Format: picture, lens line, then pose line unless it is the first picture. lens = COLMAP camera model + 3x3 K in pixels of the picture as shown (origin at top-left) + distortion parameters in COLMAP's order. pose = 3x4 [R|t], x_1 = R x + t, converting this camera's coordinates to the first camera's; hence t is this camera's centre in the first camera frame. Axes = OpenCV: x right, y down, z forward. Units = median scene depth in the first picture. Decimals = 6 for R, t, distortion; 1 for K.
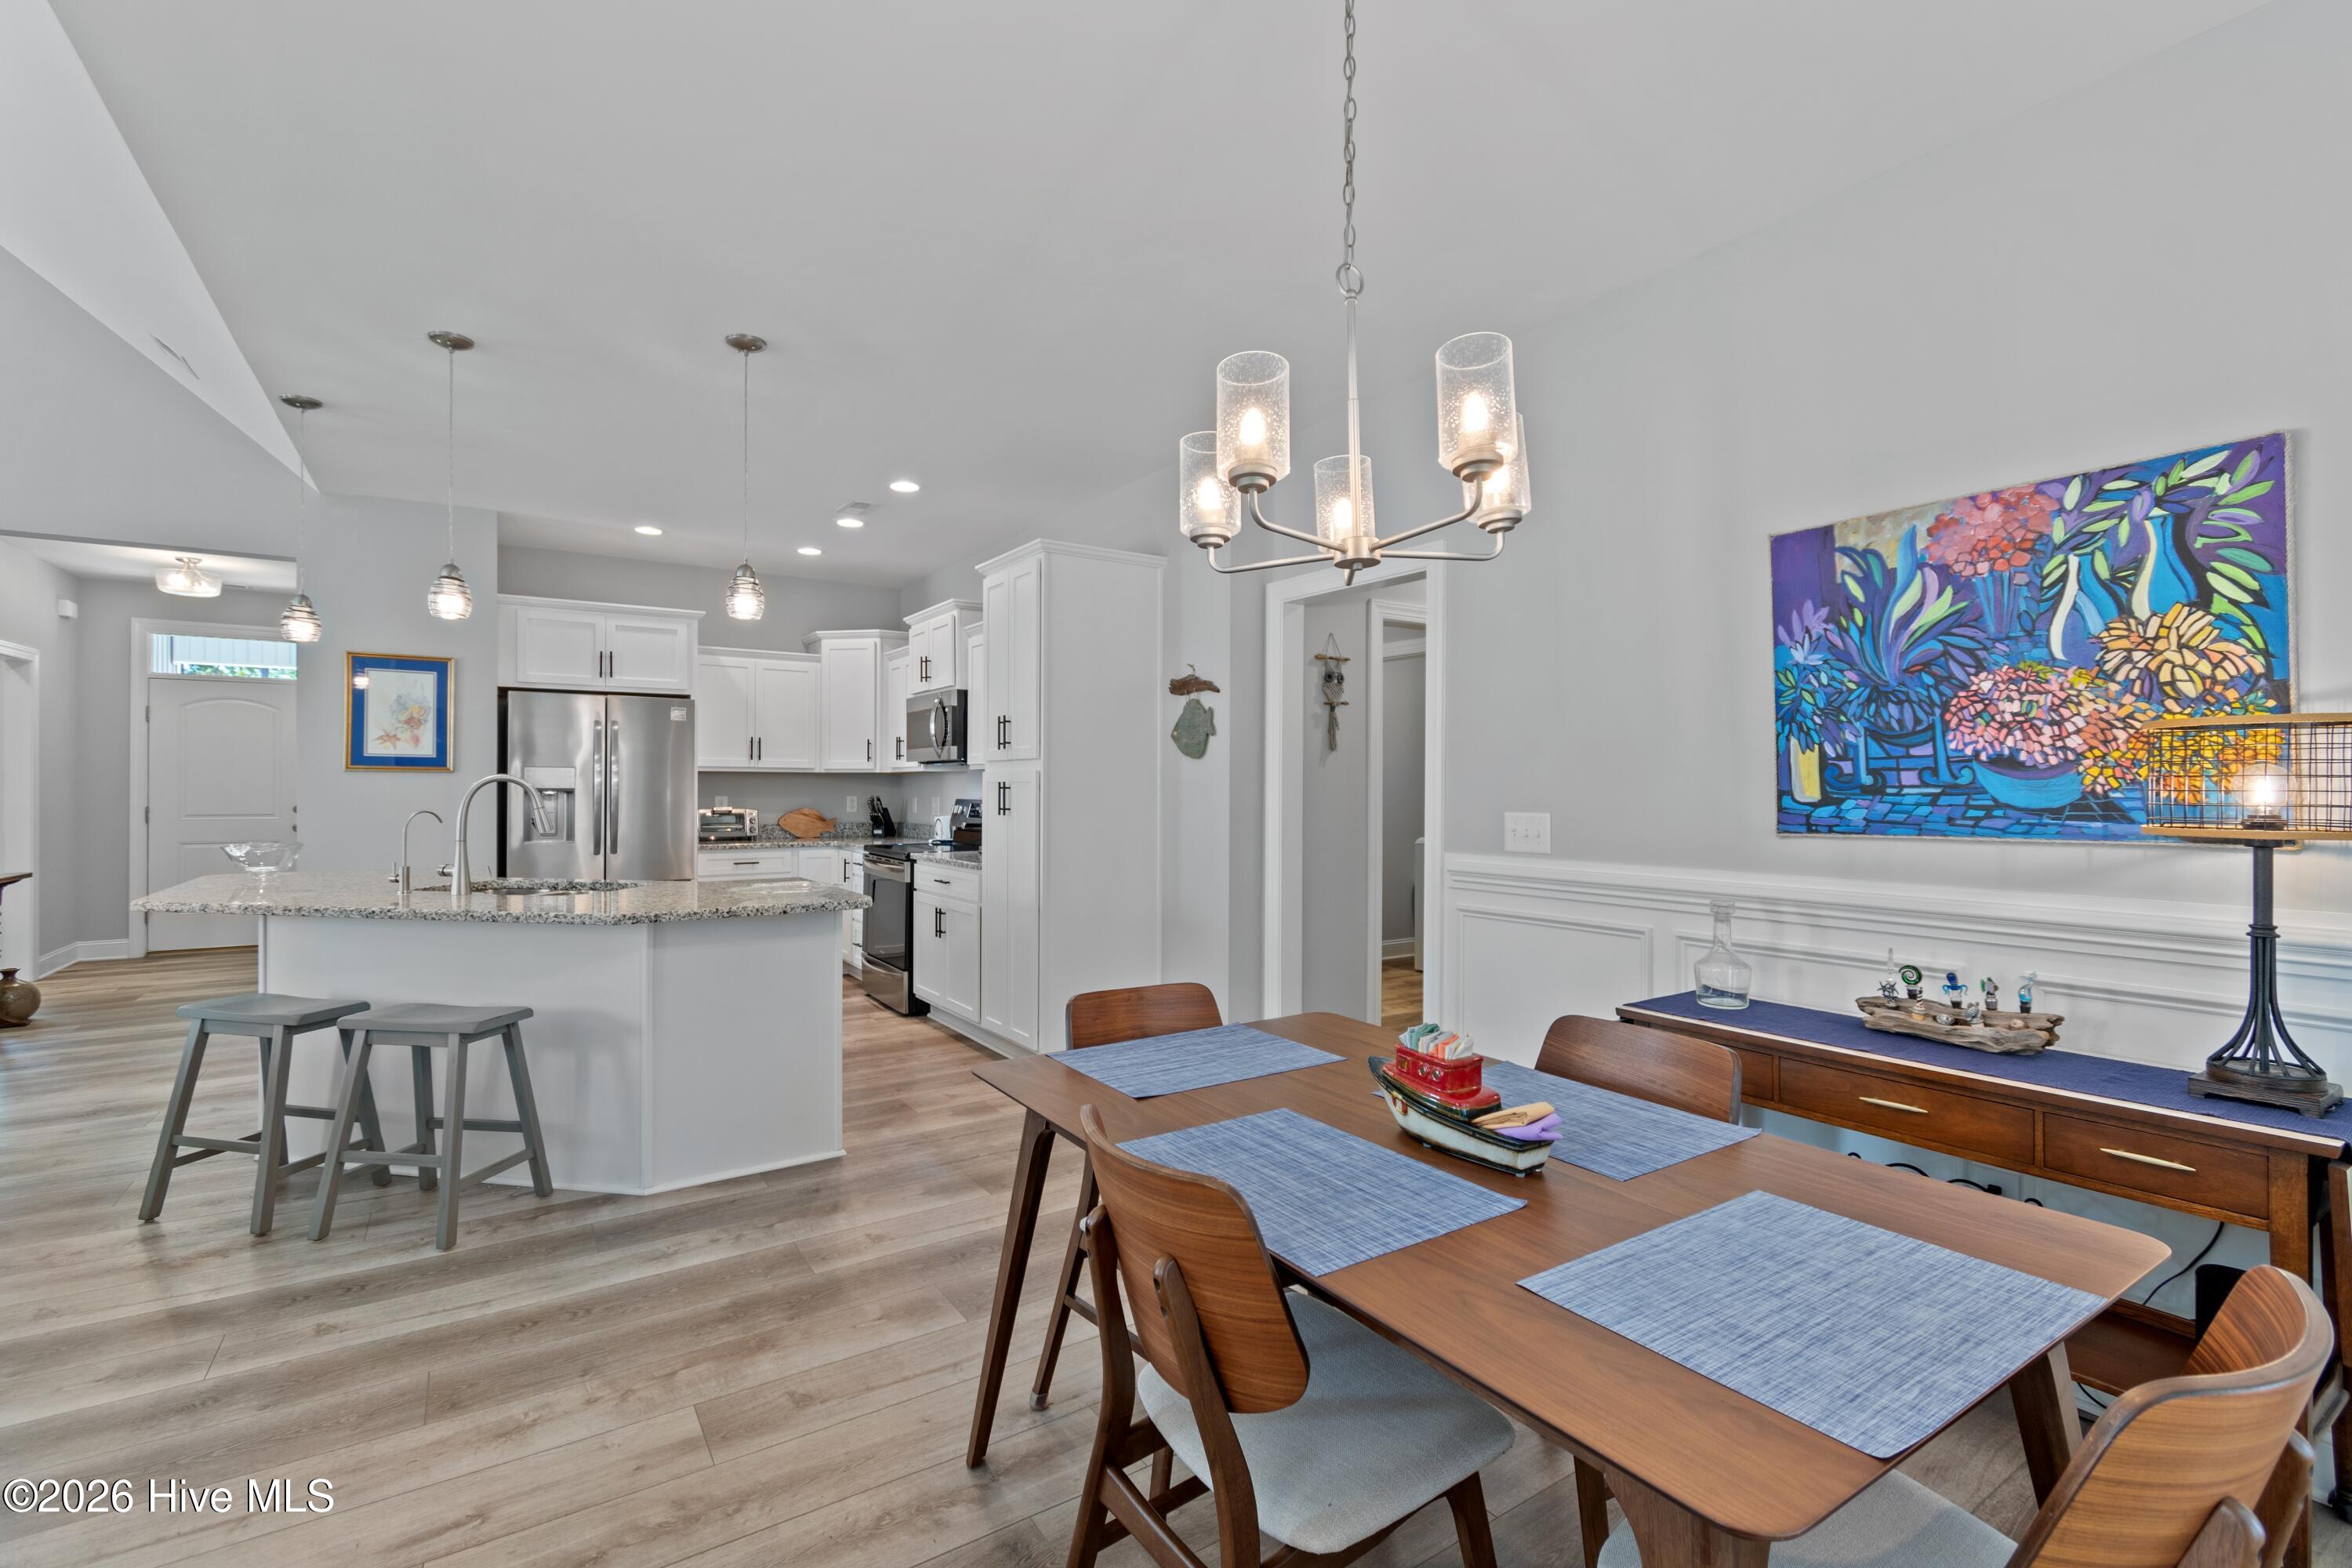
lens RADIAL K [[1037.8, 0, 1170.0], [0, 1037.8, 786.4], [0, 0, 1]] dist [0.003147, -0.000738]
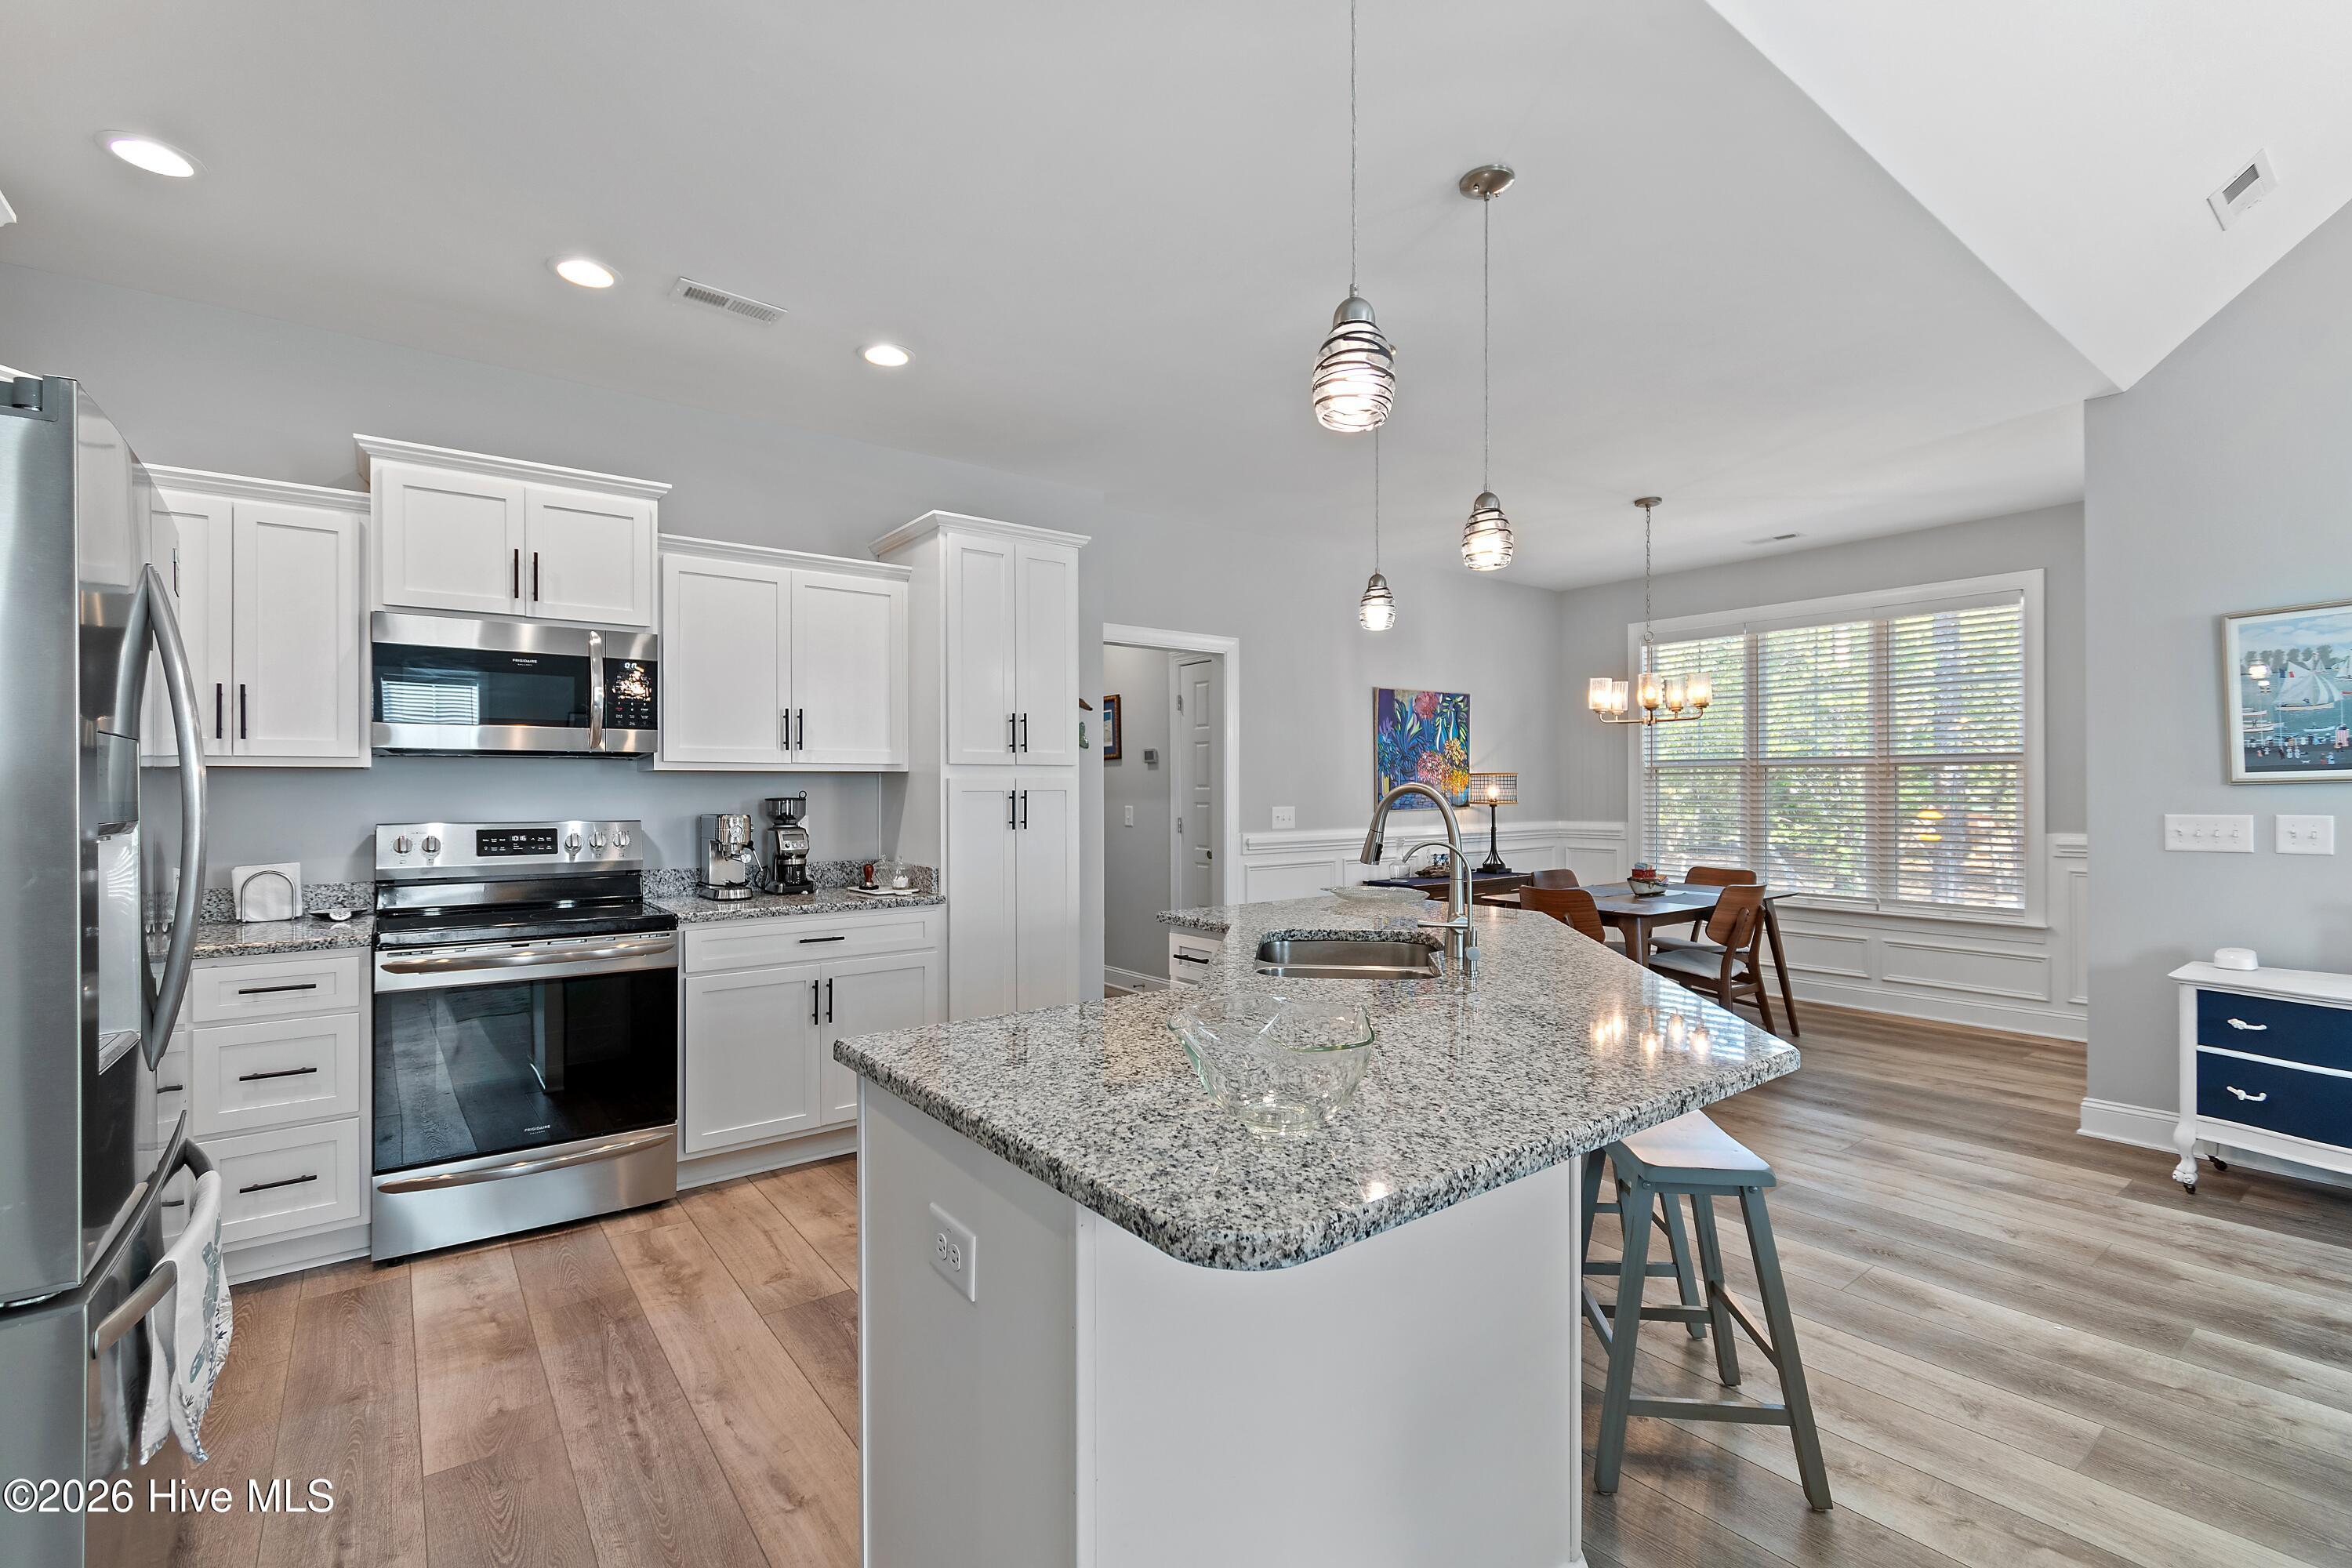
lens RADIAL K [[1037.8, 0, 1170.0], [0, 1037.8, 786.4], [0, 0, 1]] dist [0.003147, -0.000738]
pose [[-0.065202, -0.003837, 0.997865, -1.054204], [-0.000547, 0.999993, 0.003809, -0.011601], [-0.997872, -0.000298, -0.065204, 0.956153]]
